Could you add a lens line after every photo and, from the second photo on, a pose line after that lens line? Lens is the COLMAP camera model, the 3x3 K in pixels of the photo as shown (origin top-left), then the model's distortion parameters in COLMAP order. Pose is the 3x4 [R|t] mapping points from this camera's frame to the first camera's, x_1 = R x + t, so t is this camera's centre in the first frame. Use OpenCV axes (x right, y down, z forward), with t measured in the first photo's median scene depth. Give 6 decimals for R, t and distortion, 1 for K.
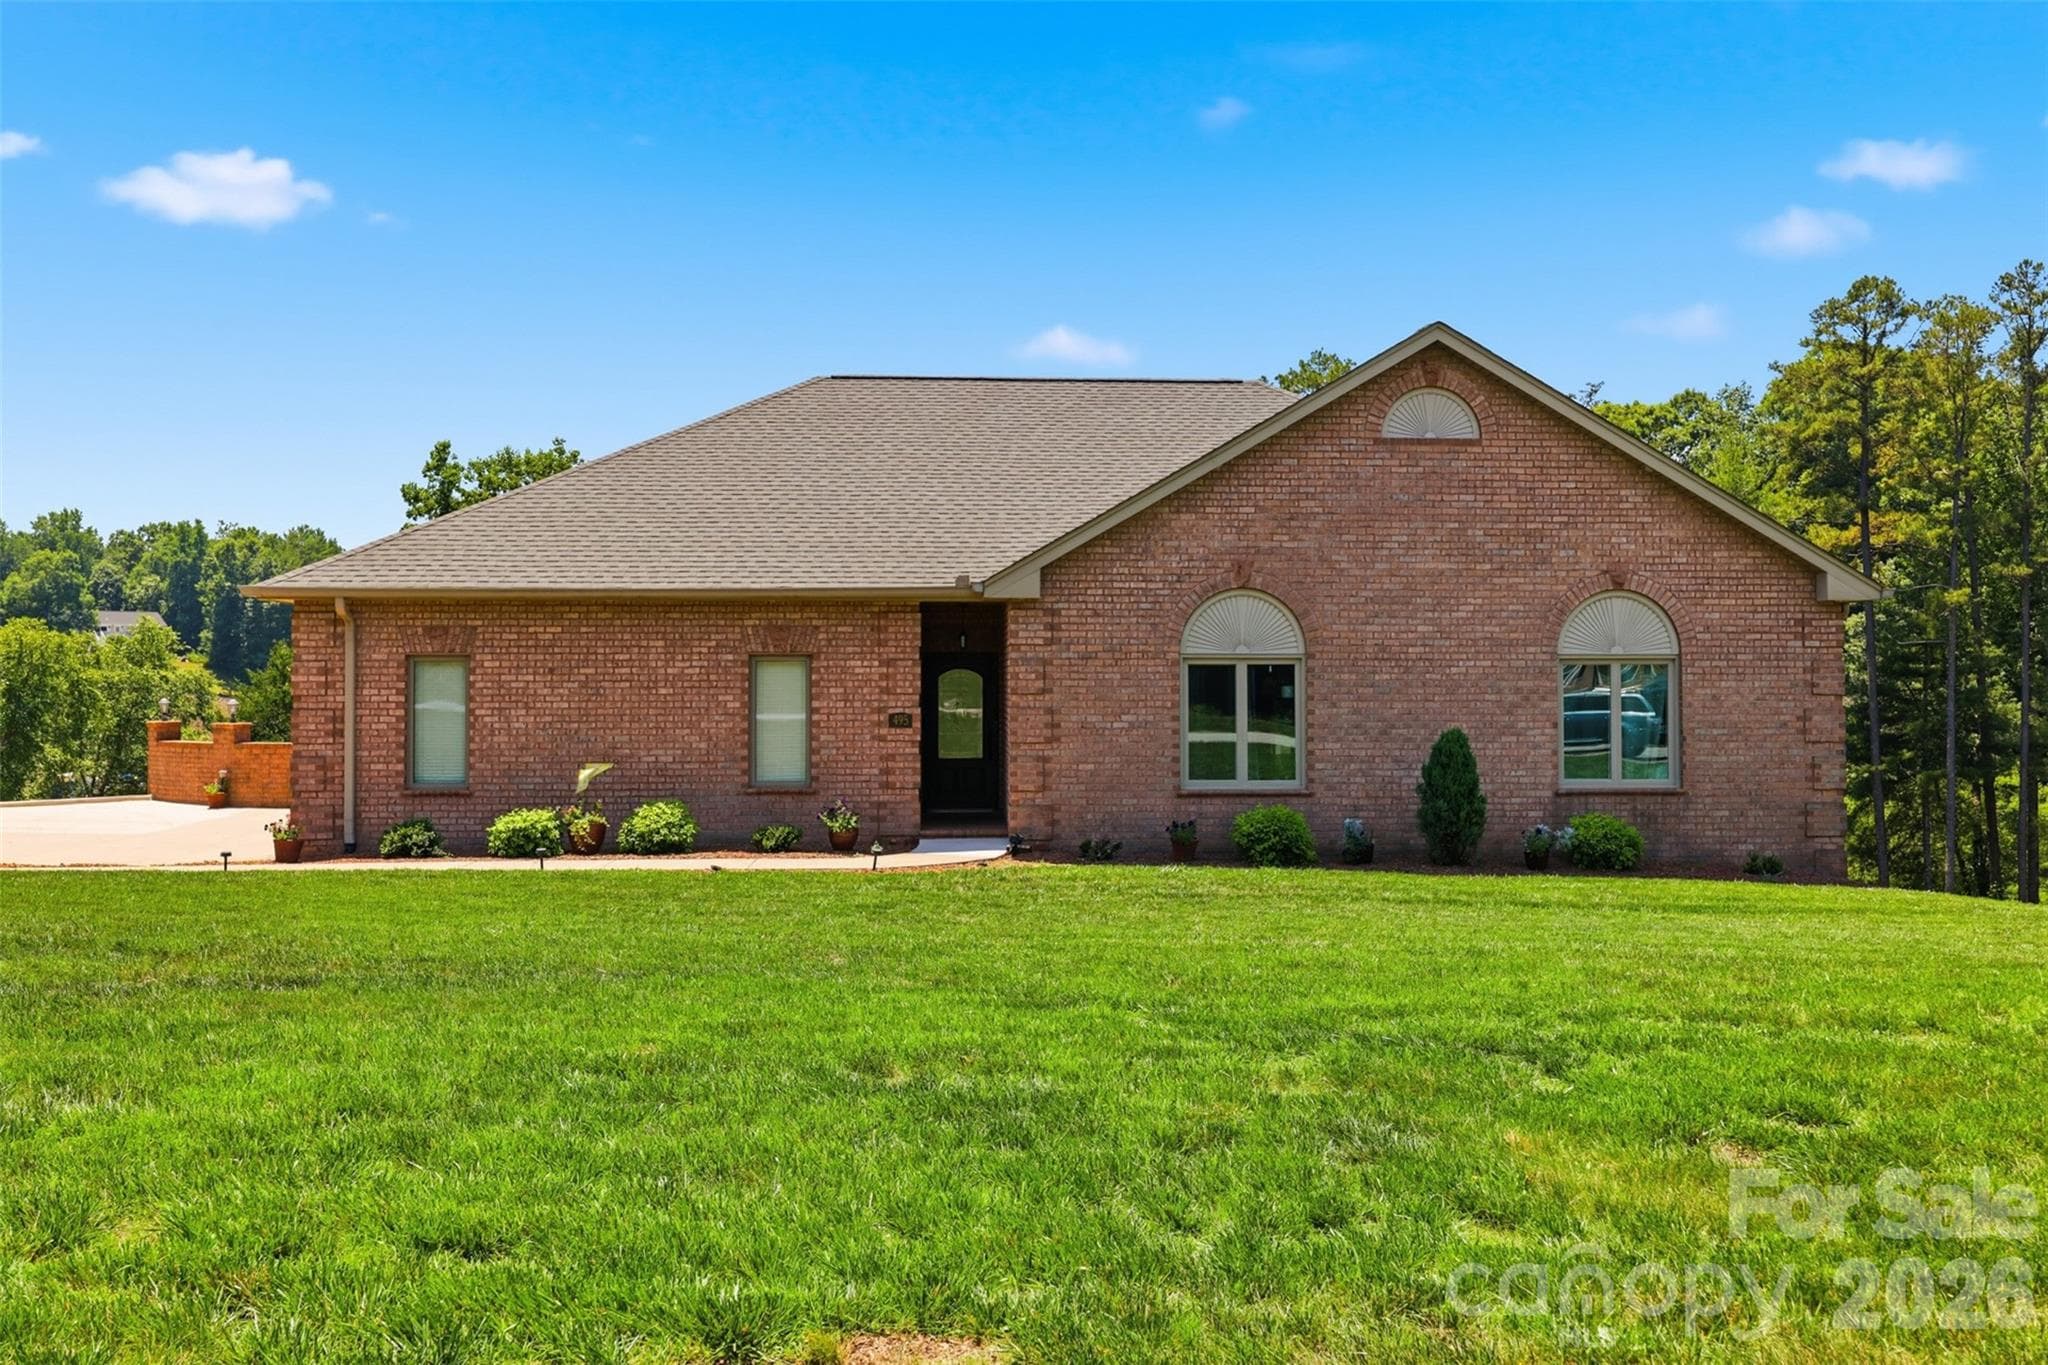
lens RADIAL K [[1724.6, 0, 1037.5], [0, 1724.6, 677.8], [0, 0, 1]] dist [0.014106, 0.009592]
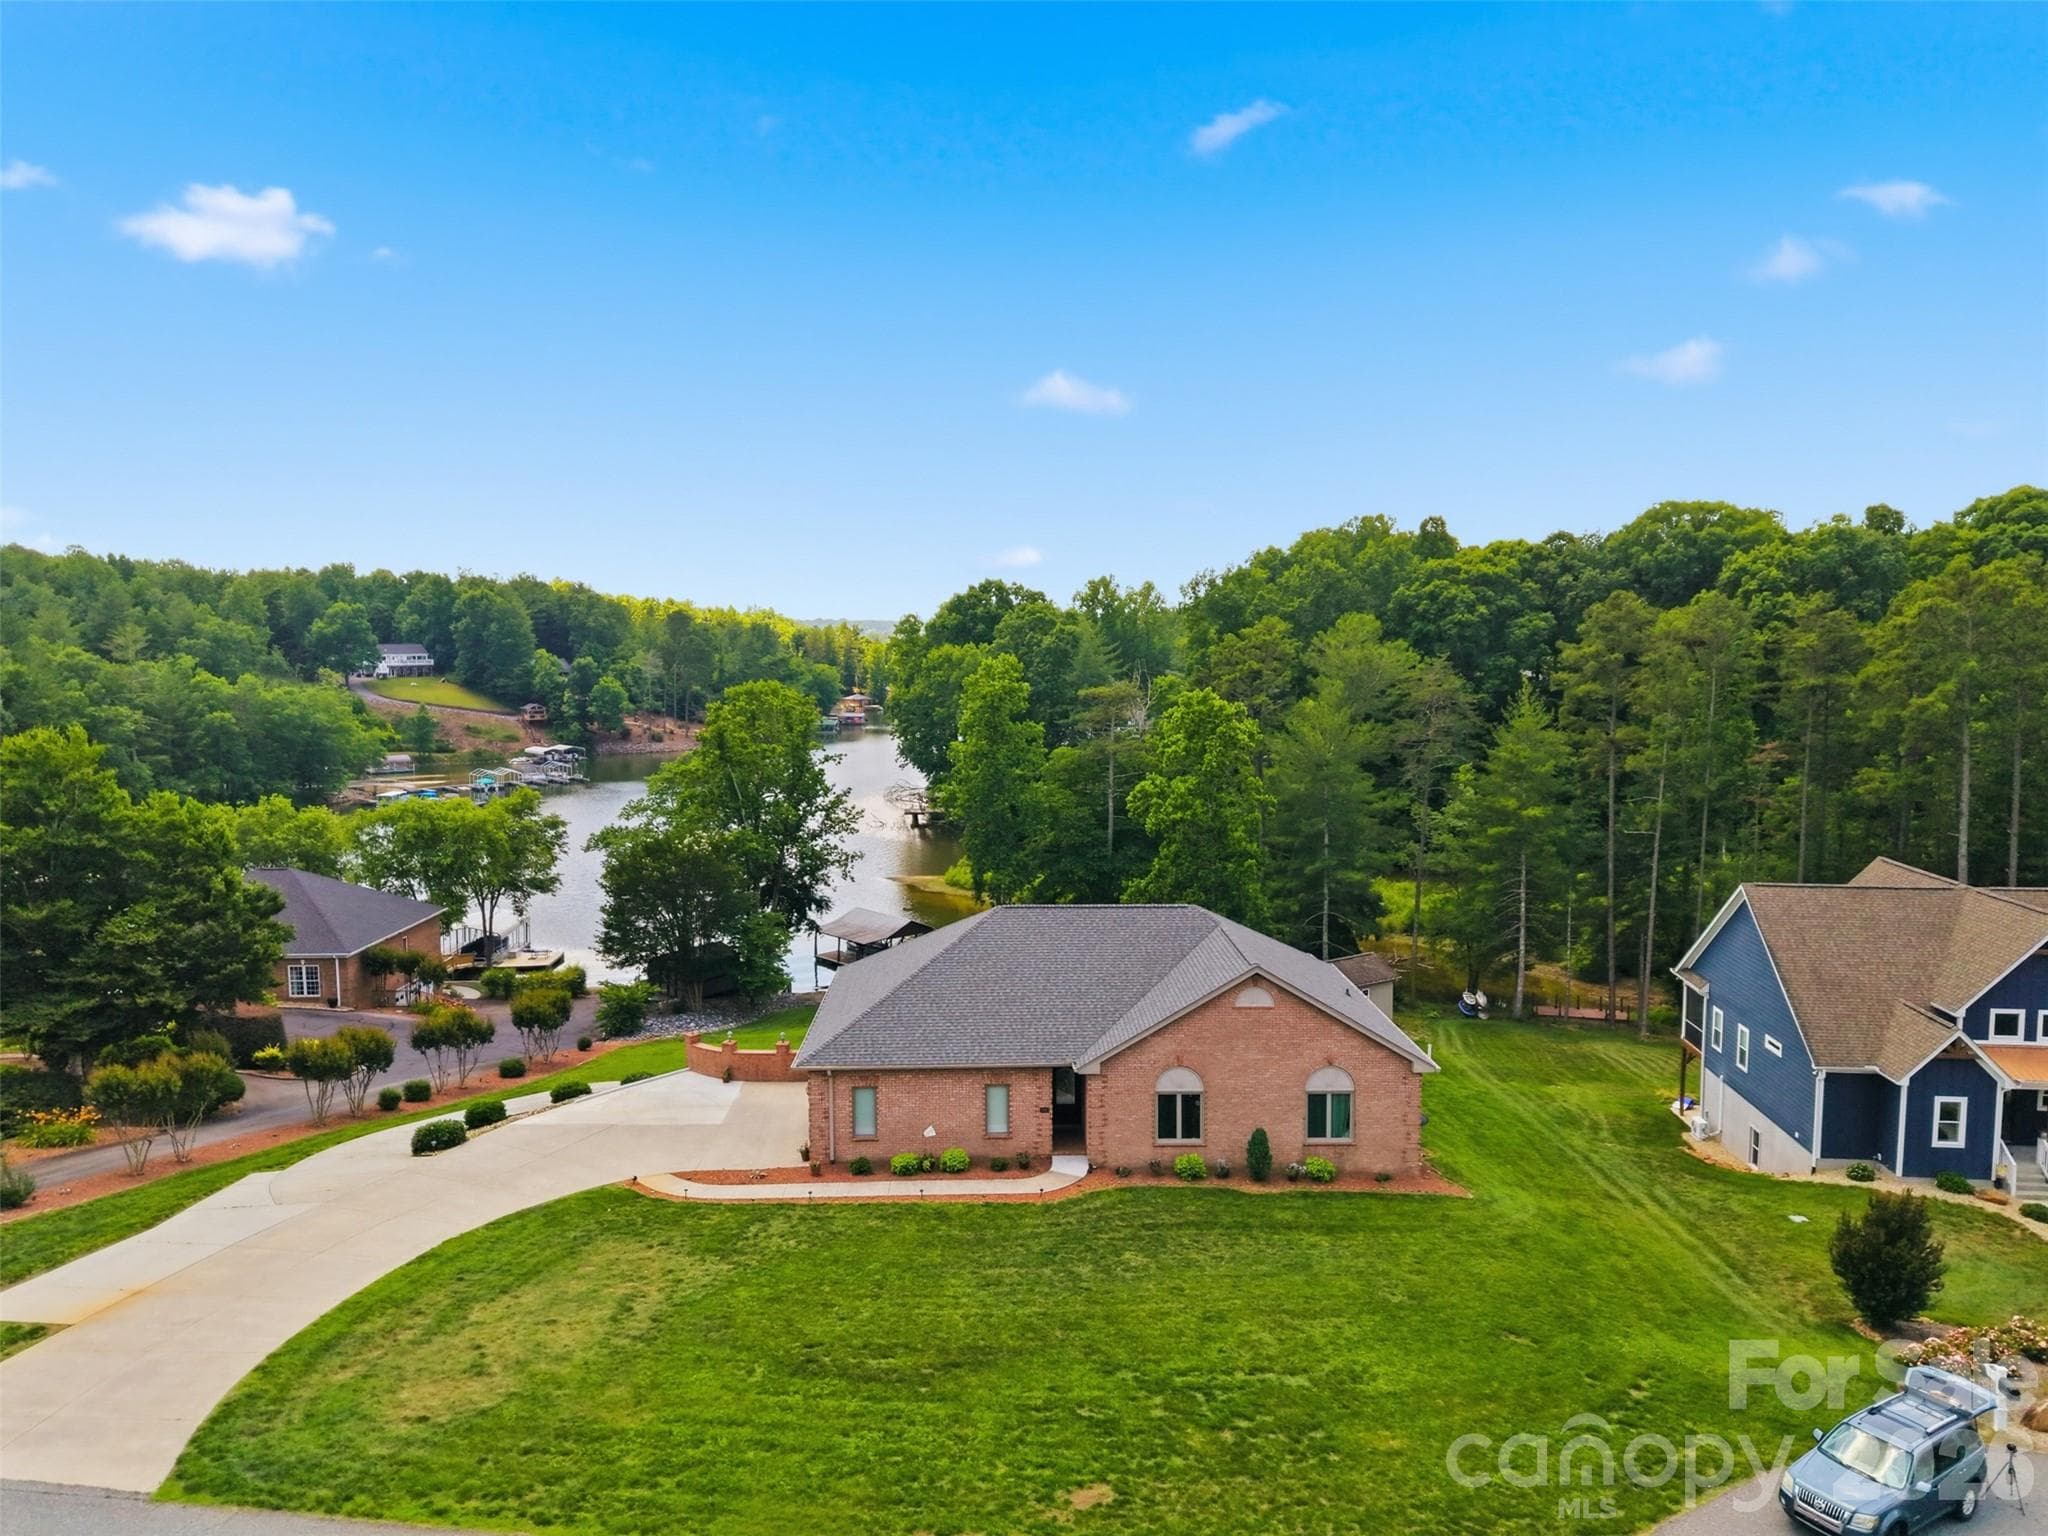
lens RADIAL K [[1388.7, 0, 1012.2], [0, 1388.7, 783.8], [0, 0, 1]] dist [0.060009, -0.071065]
pose [[0.998902, -0.004688, -0.046618, -0.029506], [0.009826, 0.993816, 0.110606, -0.688286], [0.045811, -0.110943, 0.992770, -0.992985]]
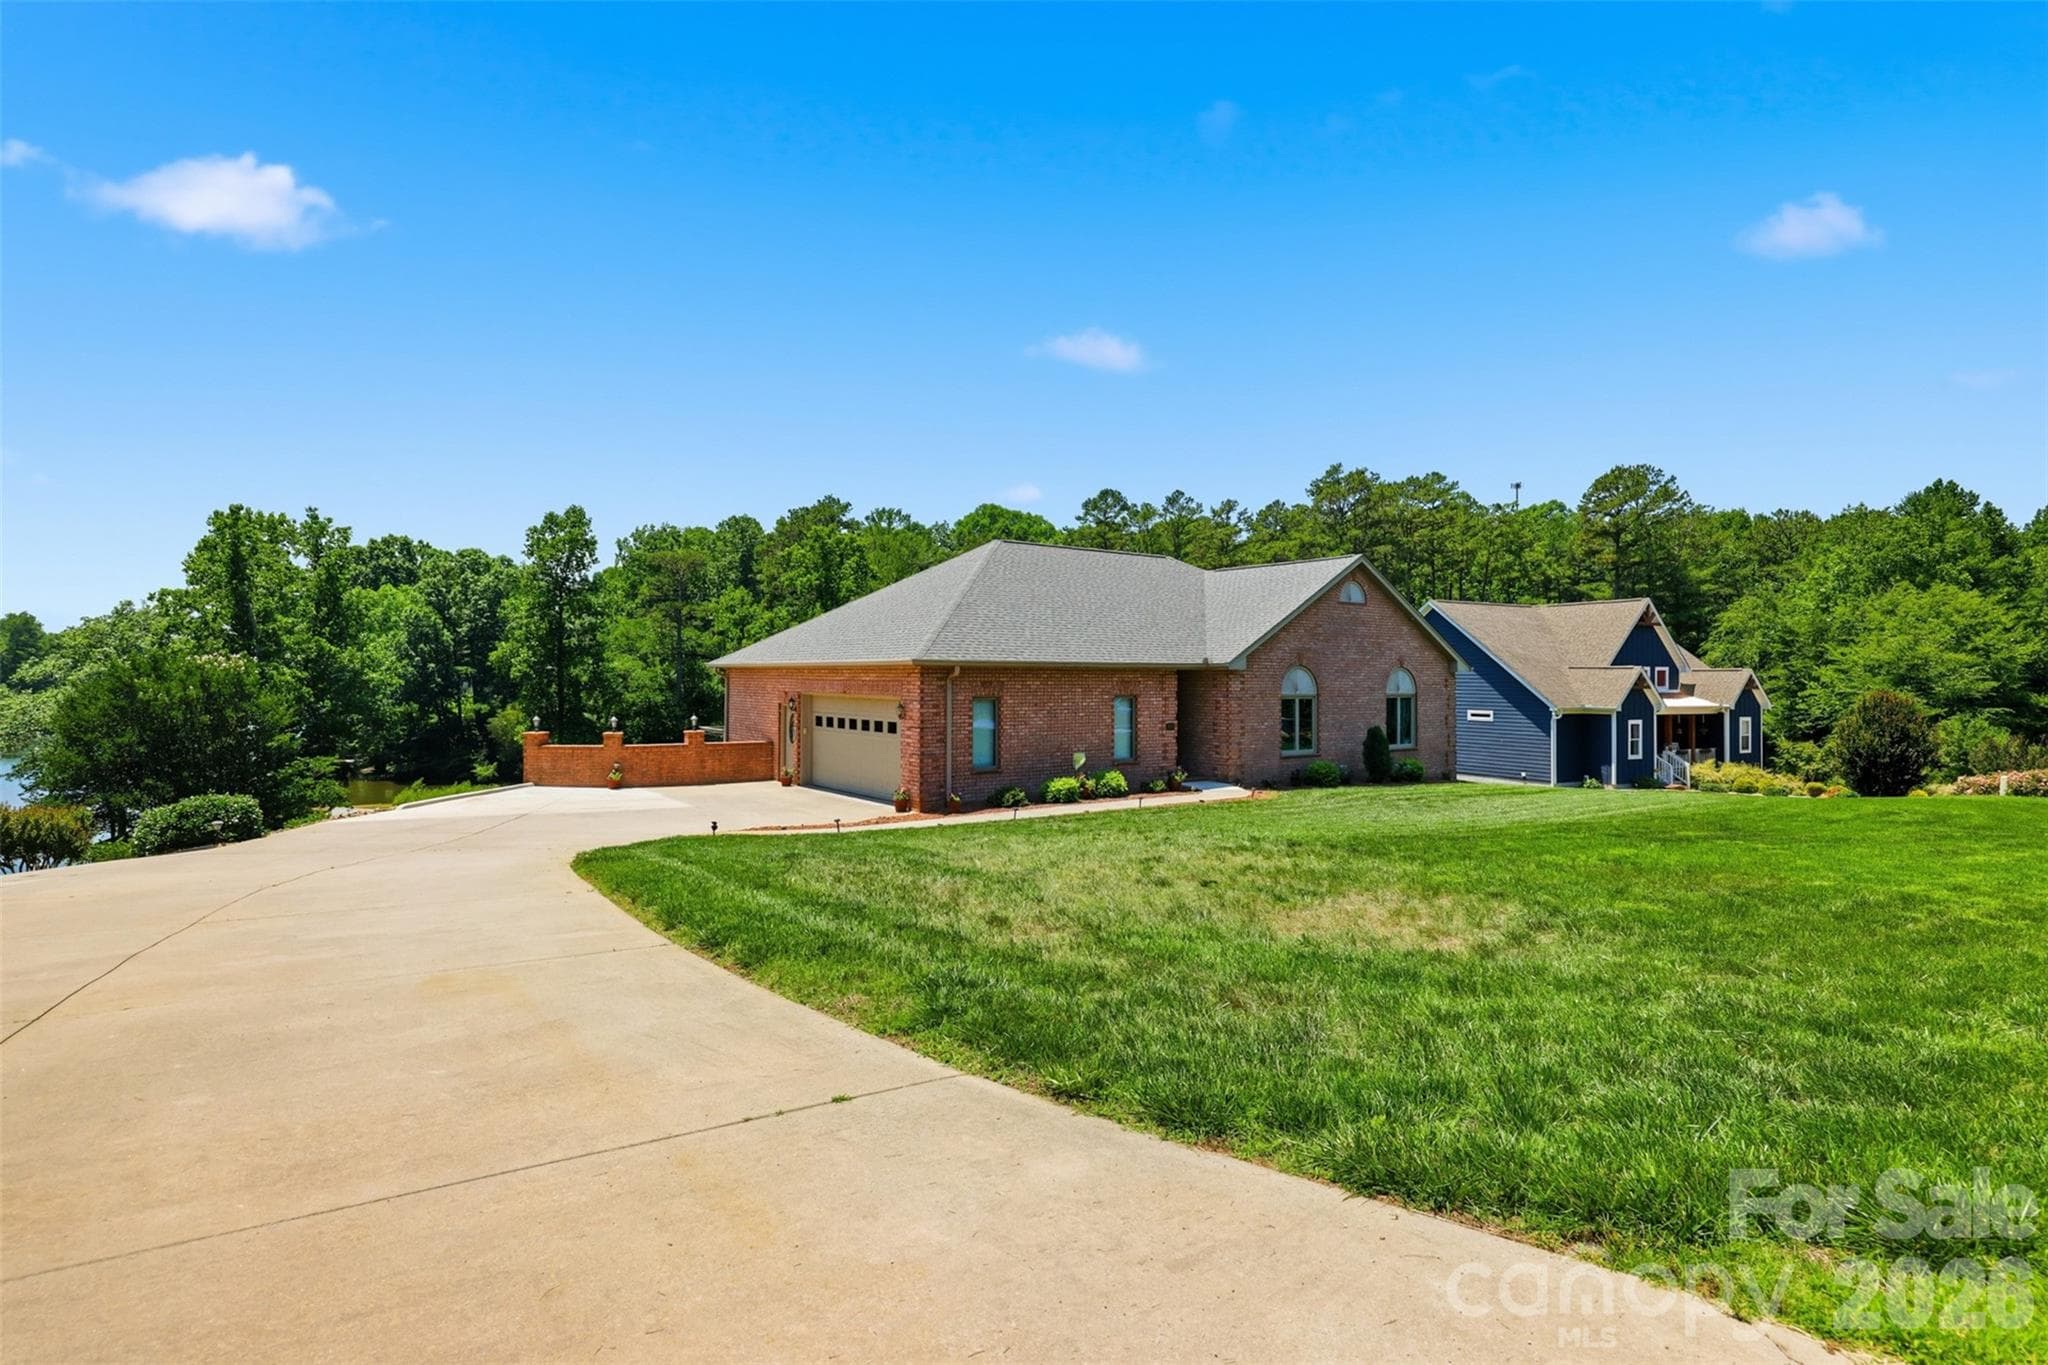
lens RADIAL K [[1052.9, 0, 1026.7], [0, 1052.9, 670.8], [0, 0, 1]] dist [-0.000963, -0.000126]
pose [[0.839808, 0.007055, 0.542838, -0.924593], [-0.004992, 0.999974, -0.005272, -0.035329], [-0.542861, 0.001718, 0.839821, 0.034075]]
